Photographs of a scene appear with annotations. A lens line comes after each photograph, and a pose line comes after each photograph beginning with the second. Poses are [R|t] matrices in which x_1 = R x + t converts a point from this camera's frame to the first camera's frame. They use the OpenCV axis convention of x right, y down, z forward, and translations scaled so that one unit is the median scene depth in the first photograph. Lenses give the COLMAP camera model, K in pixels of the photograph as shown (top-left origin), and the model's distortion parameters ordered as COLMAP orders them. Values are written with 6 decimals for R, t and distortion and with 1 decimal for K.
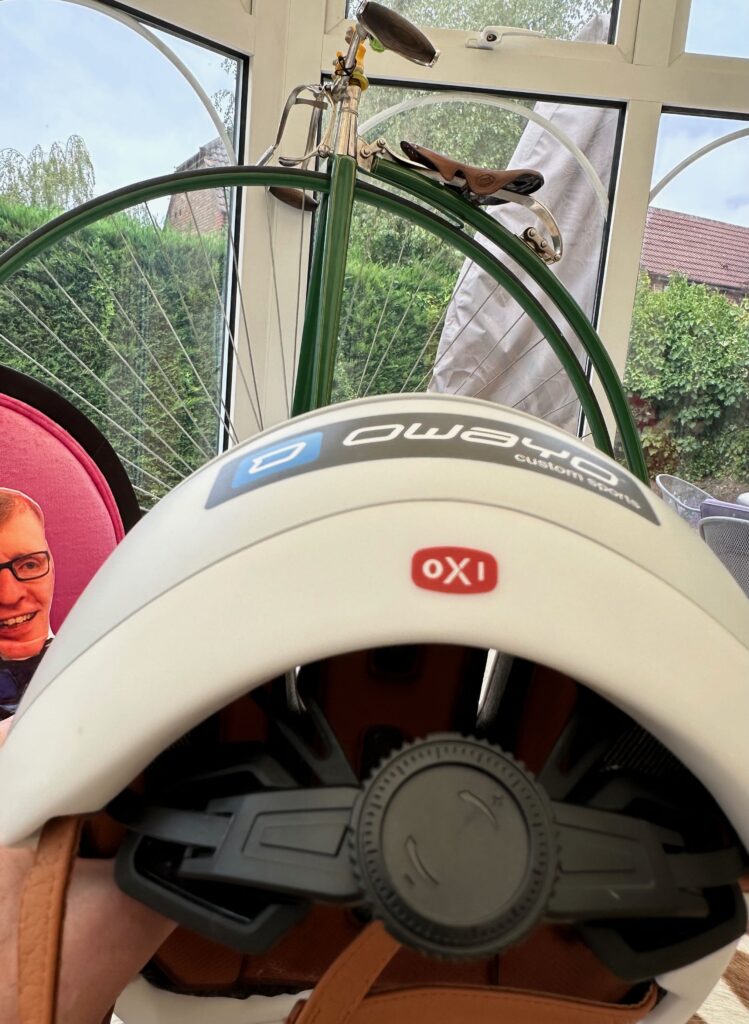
lens RADIAL K [[775.8, 0, 355.4], [0, 775.8, 503.9], [0, 0, 1]] dist [-0.004848, -0.000969]
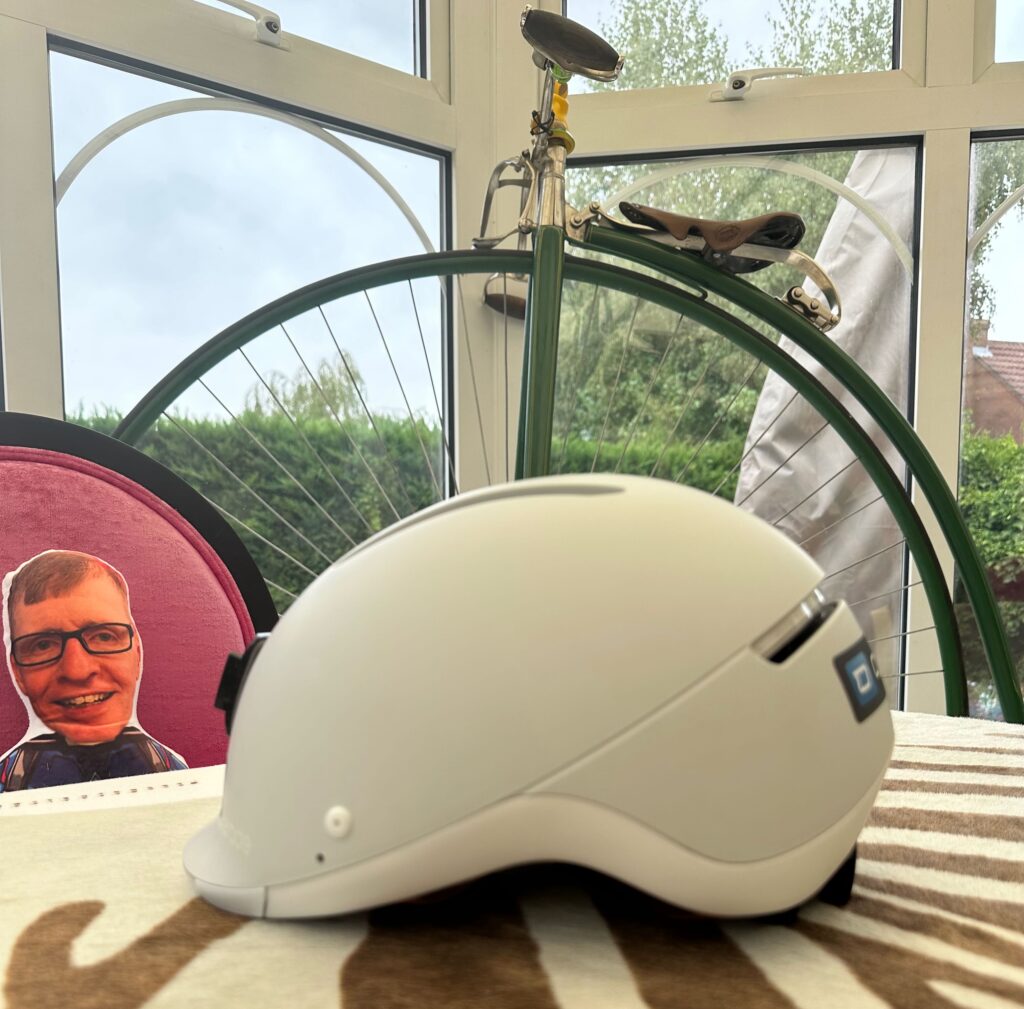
lens RADIAL K [[946.2, 0, 515.3], [0, 946.2, 658.1], [0, 0, 1]] dist [-0.000679, -0.005059]
pose [[0.982581, -0.070055, -0.172125, 0.080066], [0.053779, 0.993784, -0.097470, 0.094342], [0.177884, 0.086515, 0.980241, 0.032610]]
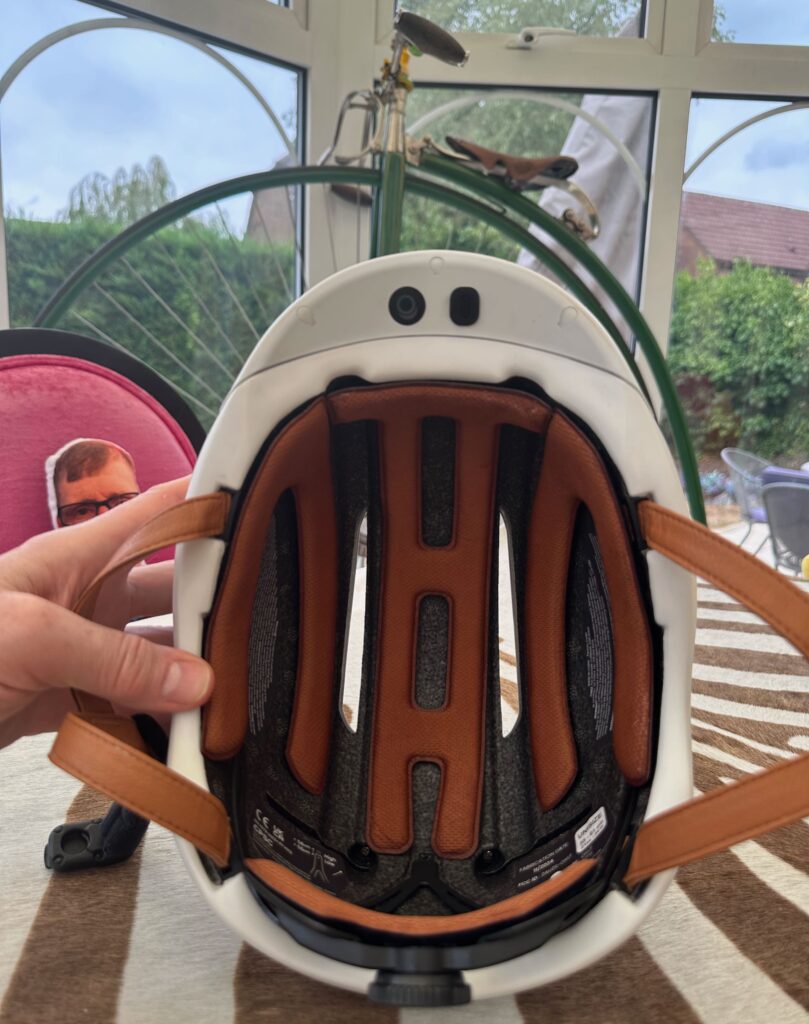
lens RADIAL K [[749.5, 0, 408.2], [0, 749.5, 490.4], [0, 0, 1]] dist [-0.006828, -0.005462]
pose [[0.998555, -0.038823, -0.037151, 0.023169], [0.038522, 0.999219, -0.008795, 0.035911], [0.037463, 0.007351, 0.999271, -0.050538]]
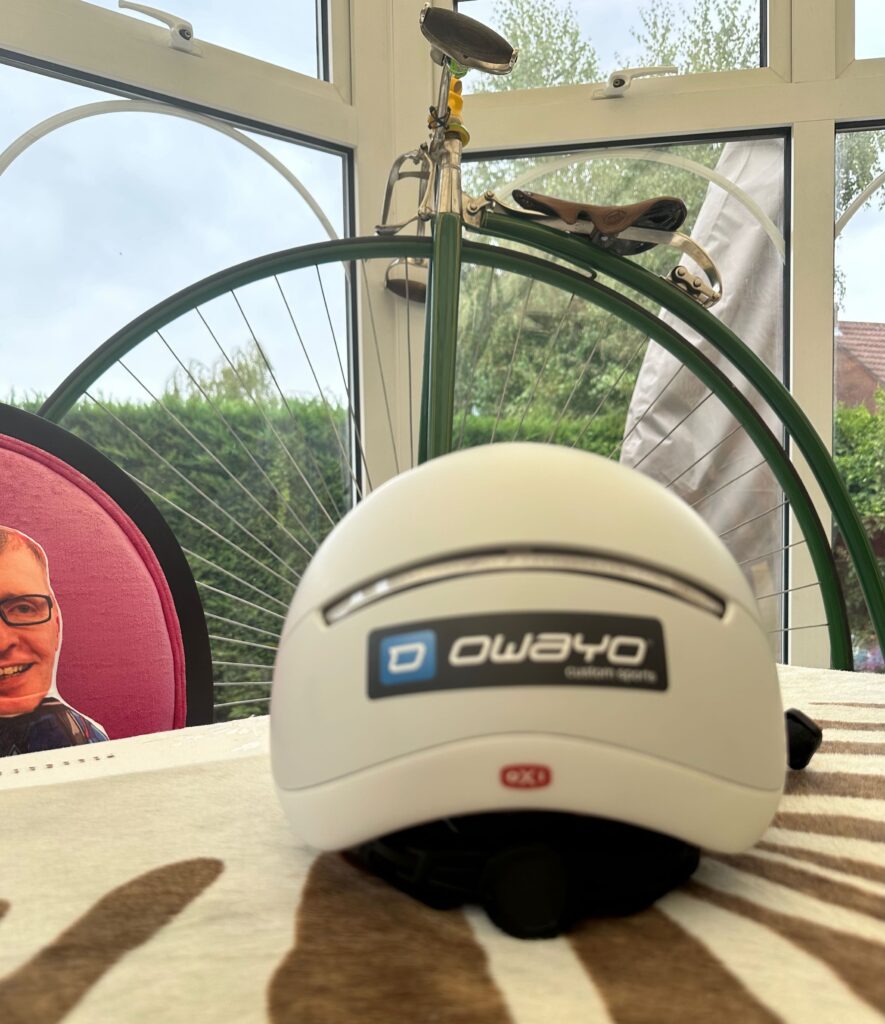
lens RADIAL K [[868.7, 0, 418.8], [0, 868.7, 590.7], [0, 0, 1]] dist [0.005406, -0.009881]
pose [[0.982048, -0.091417, -0.164996, 0.068026], [0.070874, 0.989449, -0.126366, 0.088017], [0.174807, 0.112403, 0.978166, 0.060531]]
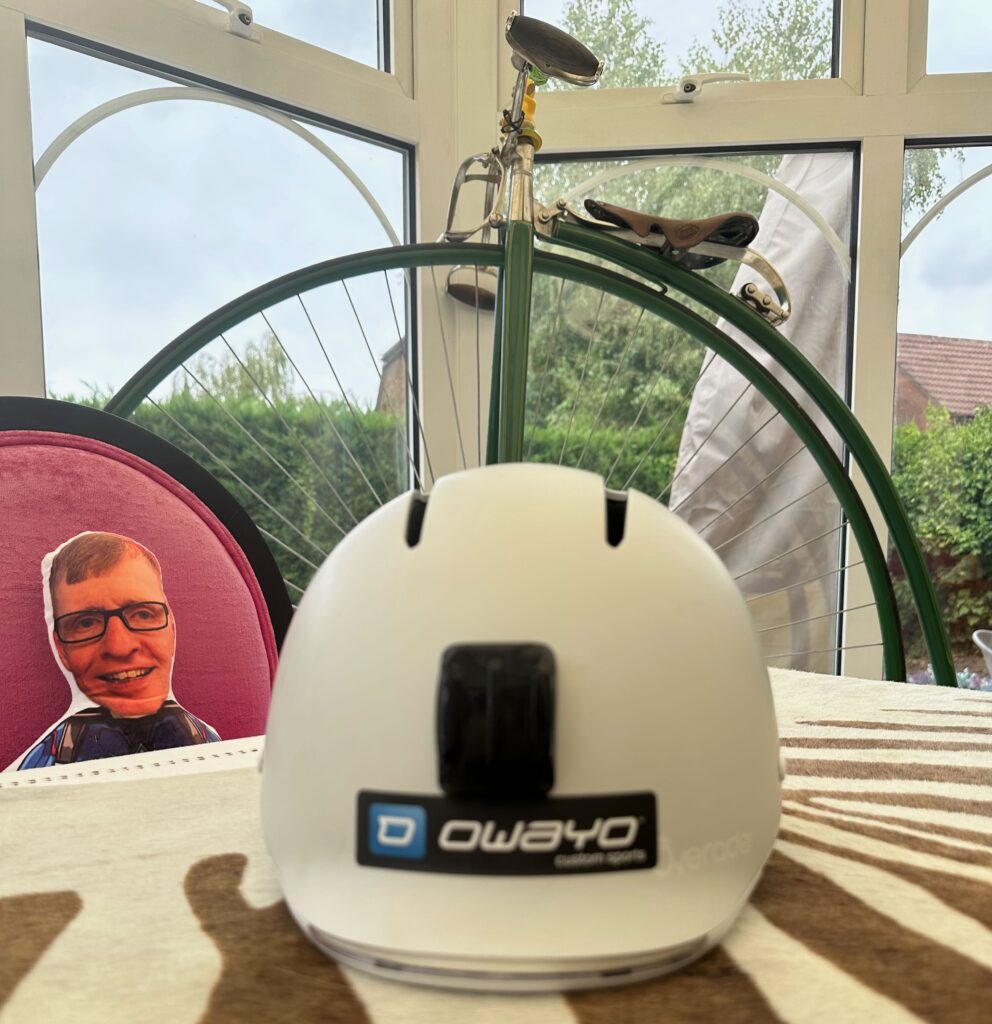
lens RADIAL K [[915.6, 0, 500.5], [0, 915.6, 649.8], [0, 0, 1]] dist [0.006457, -0.011379]
pose [[0.990744, -0.074163, -0.113694, 0.040246], [0.065446, 0.994757, -0.078578, 0.094793], [0.118926, 0.070410, 0.990404, 0.009579]]
